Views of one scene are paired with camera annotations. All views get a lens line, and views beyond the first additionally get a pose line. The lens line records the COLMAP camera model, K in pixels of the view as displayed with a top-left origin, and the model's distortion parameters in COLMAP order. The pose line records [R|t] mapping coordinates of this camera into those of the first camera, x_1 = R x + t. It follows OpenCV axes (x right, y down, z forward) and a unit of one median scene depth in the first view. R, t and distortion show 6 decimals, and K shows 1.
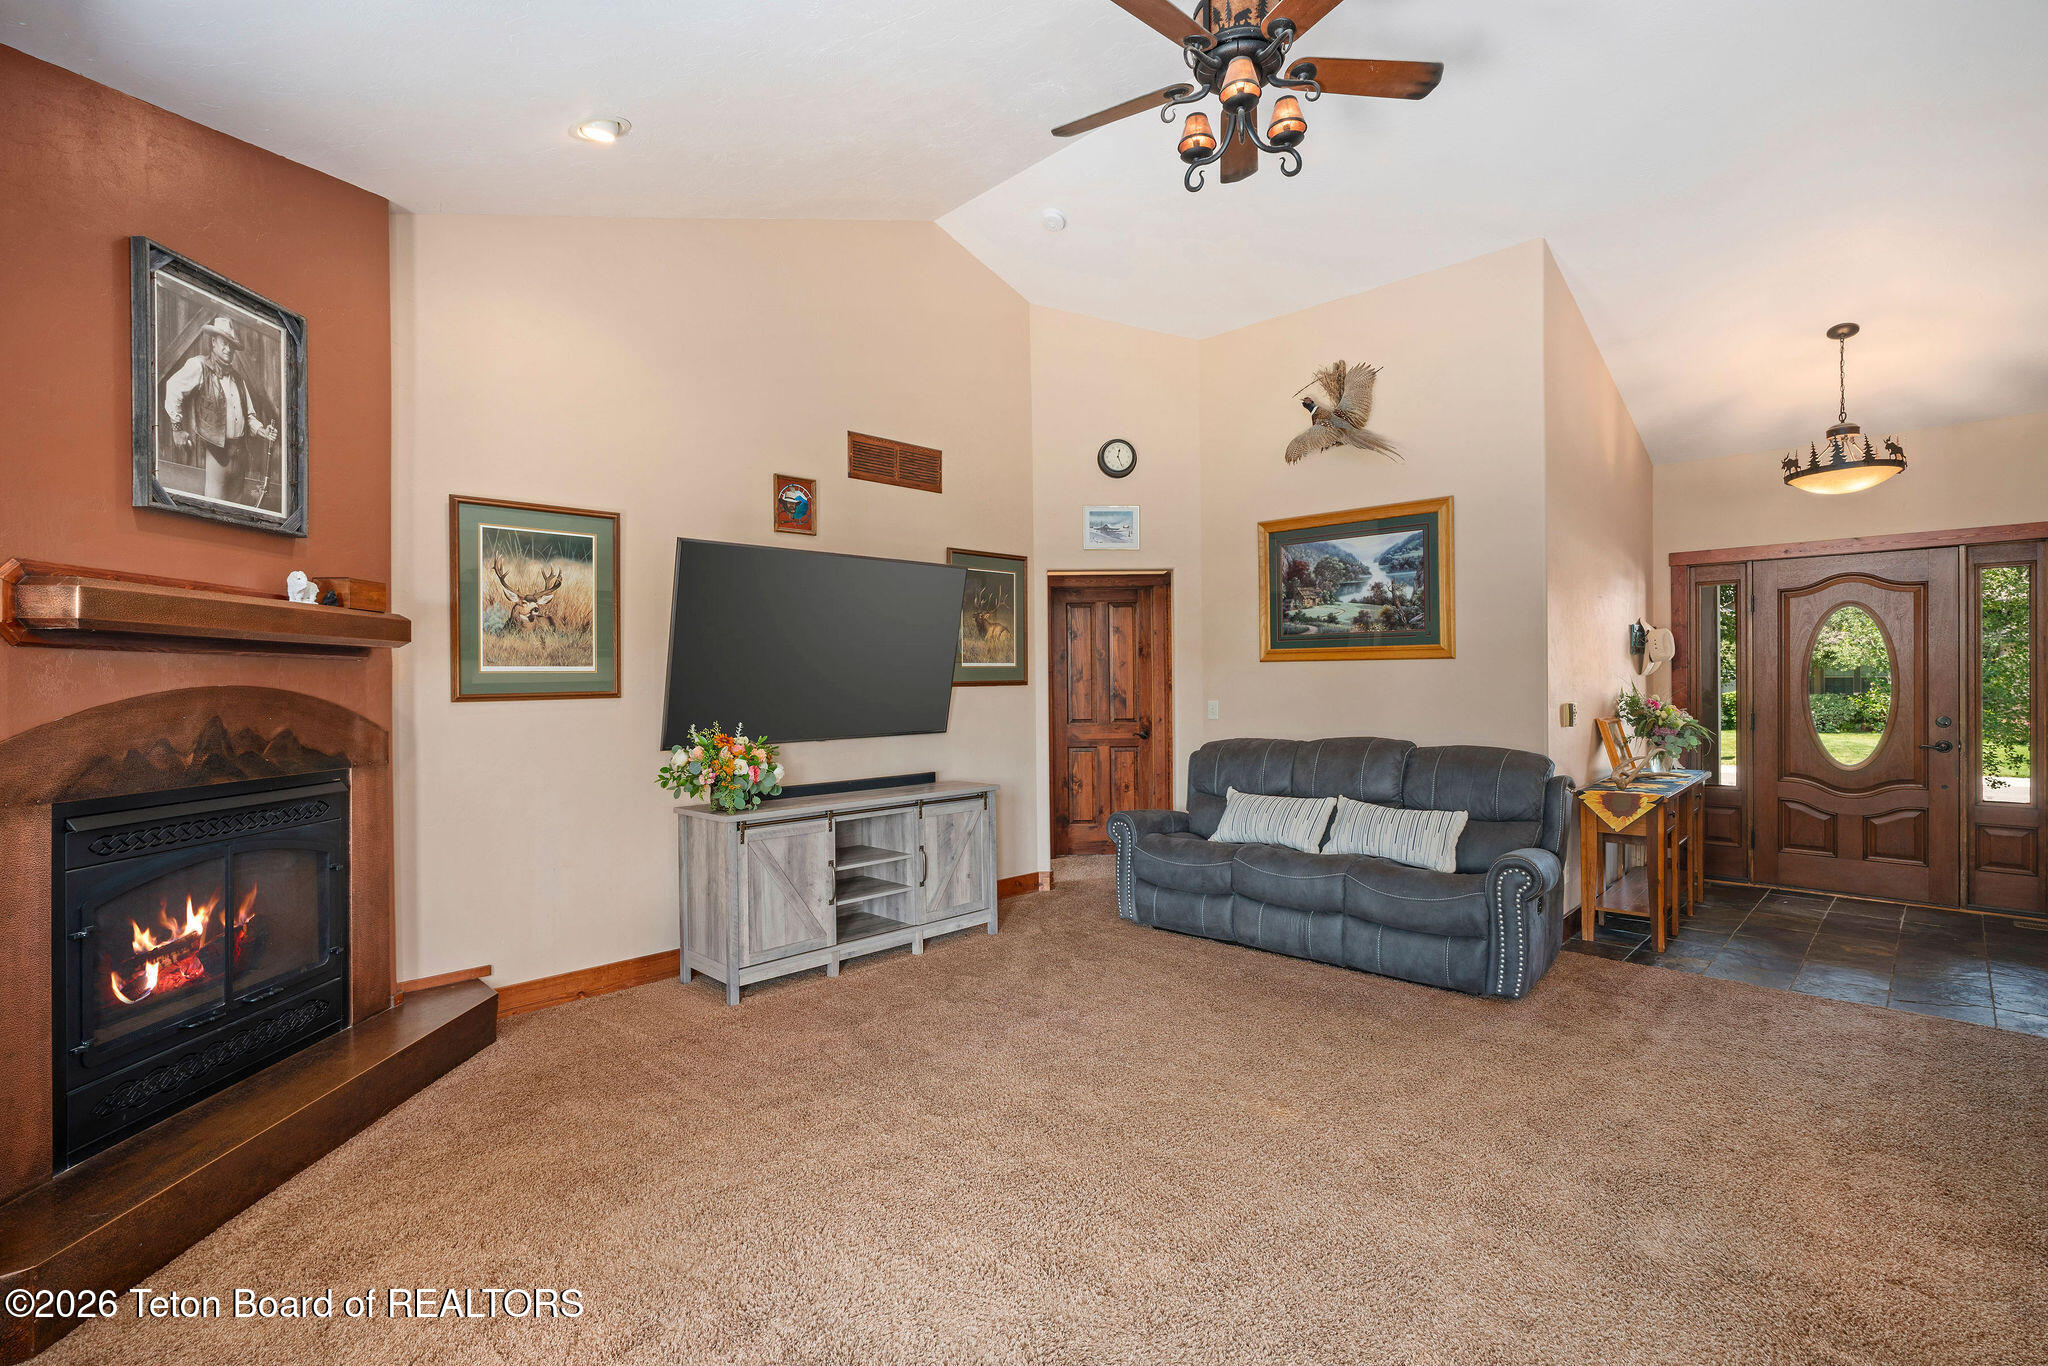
lens RADIAL K [[936.7, 0, 1024.0], [0, 936.7, 683.0], [0, 0, 1]] dist [-0.002104, -0.000052]
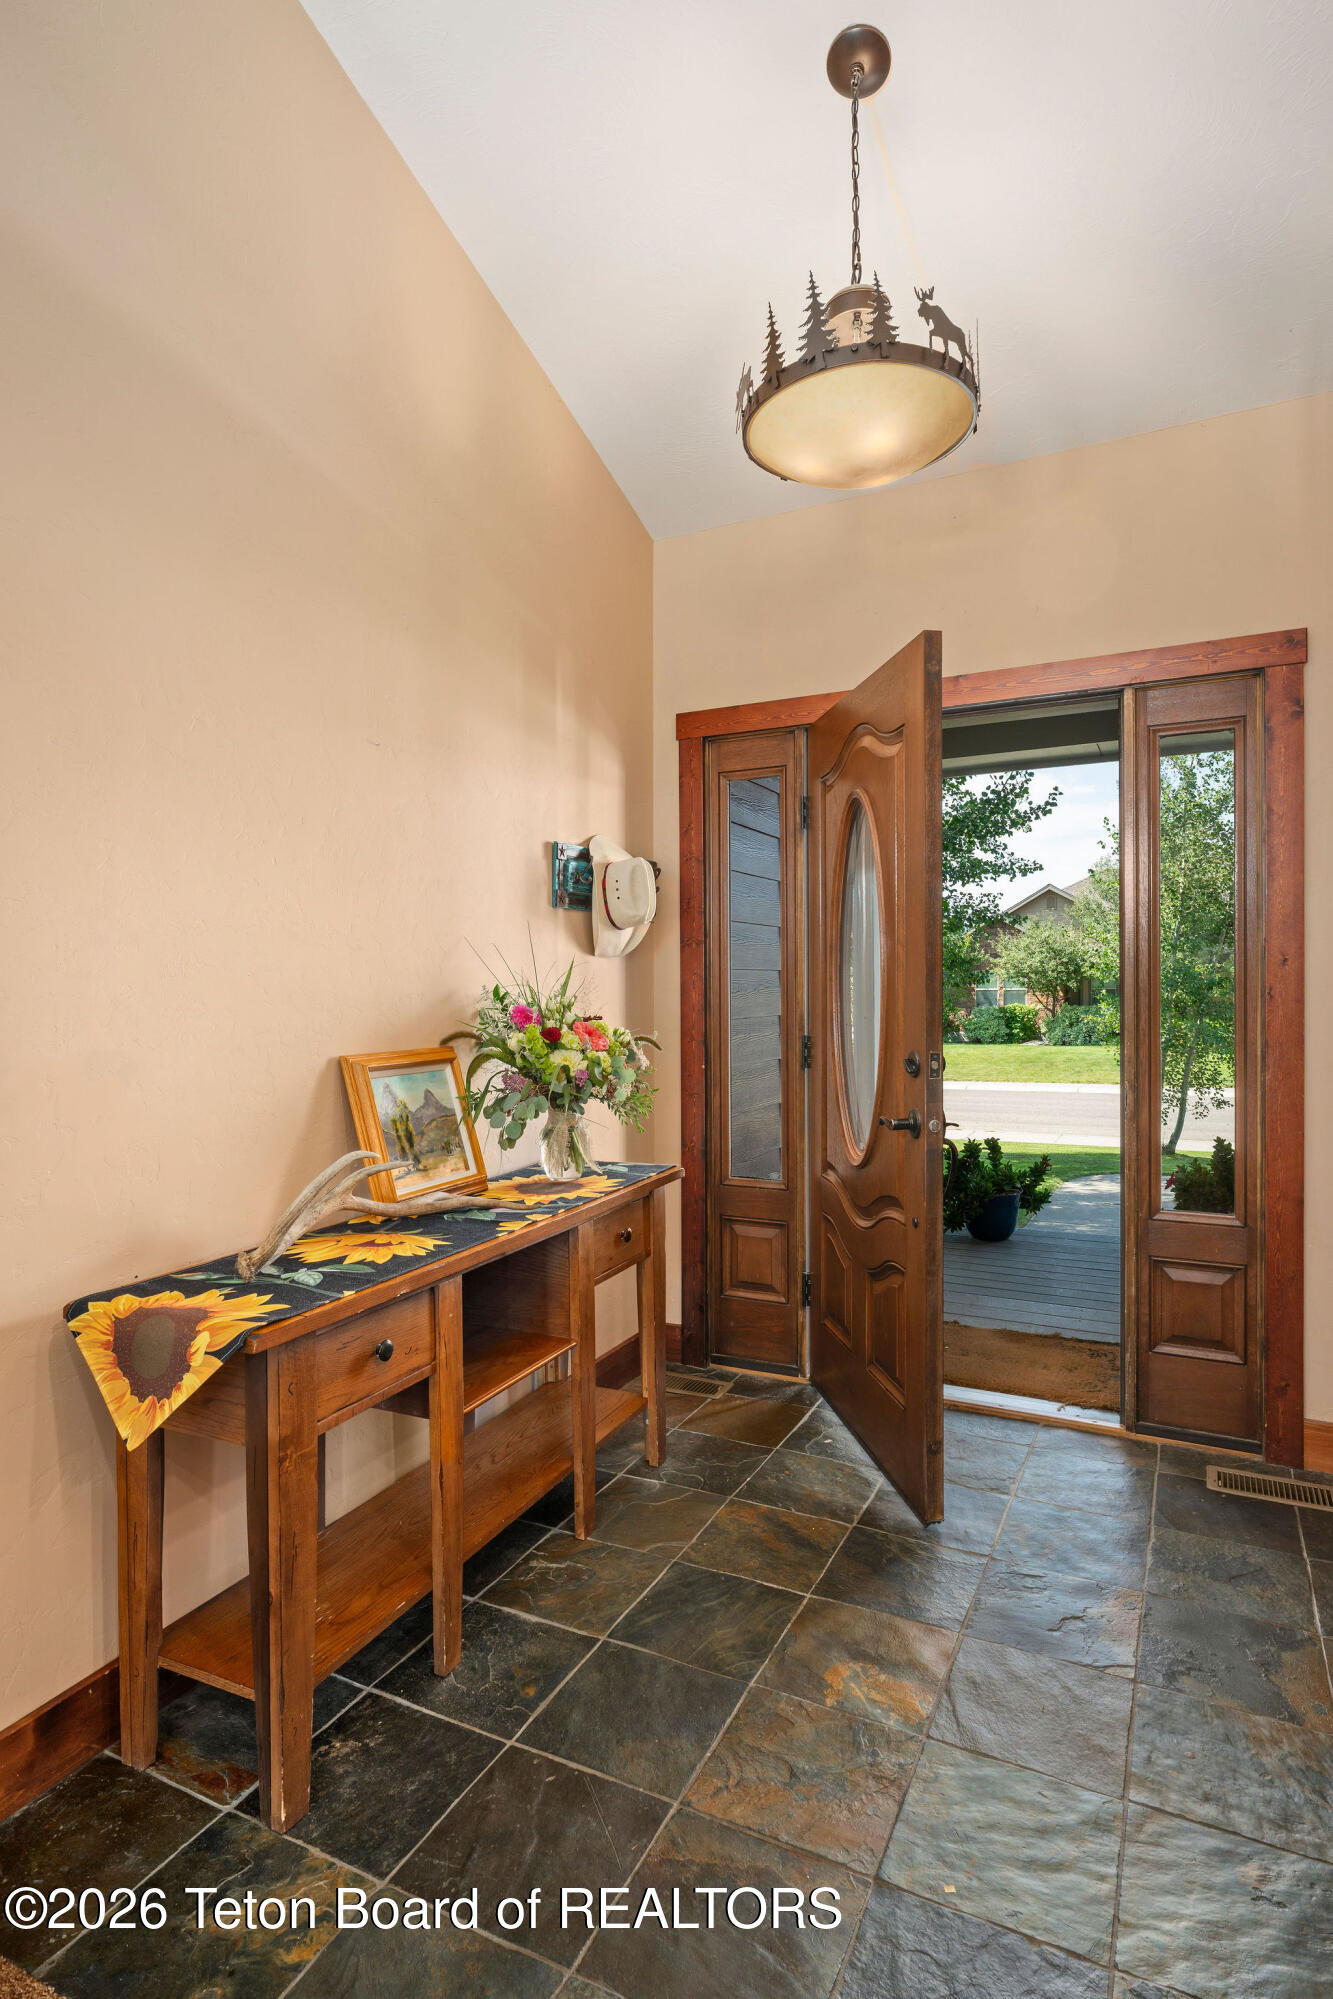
lens RADIAL K [[1075.1, 0, 666.5], [0, 1075.1, 999.5], [0, 0, 1]] dist [-0.001496, -0.000385]
pose [[0.948903, -0.001293, 0.315565, 0.602350], [-0.000101, 0.999990, 0.004400, 0.012970], [-0.315567, -0.004207, 0.948894, 0.547534]]
